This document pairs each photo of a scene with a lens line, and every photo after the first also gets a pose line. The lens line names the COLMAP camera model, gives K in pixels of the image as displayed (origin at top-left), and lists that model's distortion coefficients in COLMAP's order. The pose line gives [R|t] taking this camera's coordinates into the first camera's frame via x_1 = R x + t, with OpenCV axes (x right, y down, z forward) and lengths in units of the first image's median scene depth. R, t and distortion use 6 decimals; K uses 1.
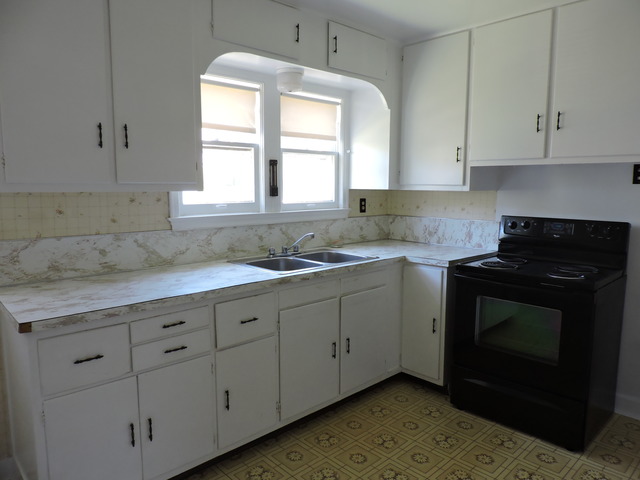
lens RADIAL K [[455.9, 0, 320.0], [0, 455.9, 240.0], [0, 0, 1]] dist [-0.023022, 0.003079]
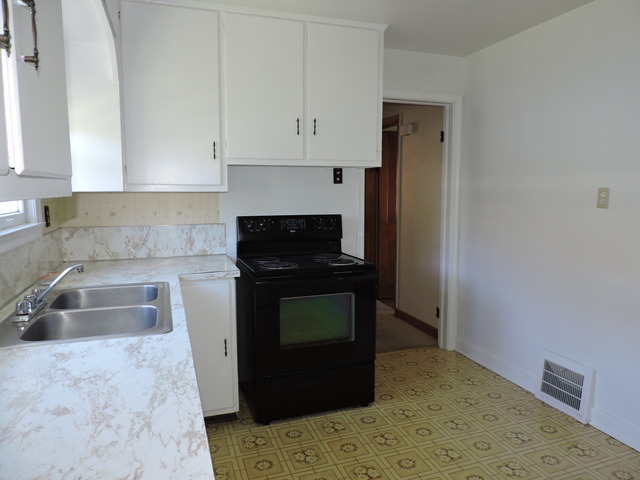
lens RADIAL K [[455.9, 0, 320.0], [0, 455.9, 240.0], [0, 0, 1]] dist [-0.023022, 0.003079]
pose [[0.408300, -0.106212, 0.906648, -0.418992], [0.113091, 0.991442, 0.065216, -0.048215], [-0.905816, 0.075906, 0.416817, 0.444938]]
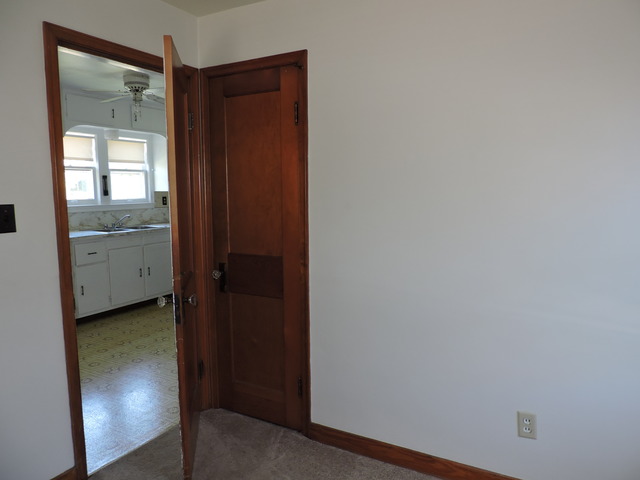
lens RADIAL K [[455.9, 0, 320.0], [0, 455.9, 240.0], [0, 0, 1]] dist [-0.023022, 0.003079]
pose [[0.954823, -0.041645, 0.294243, 0.173143], [0.043721, 0.999044, -0.000479, 0.118155], [-0.293942, 0.013322, 0.955731, -0.966555]]
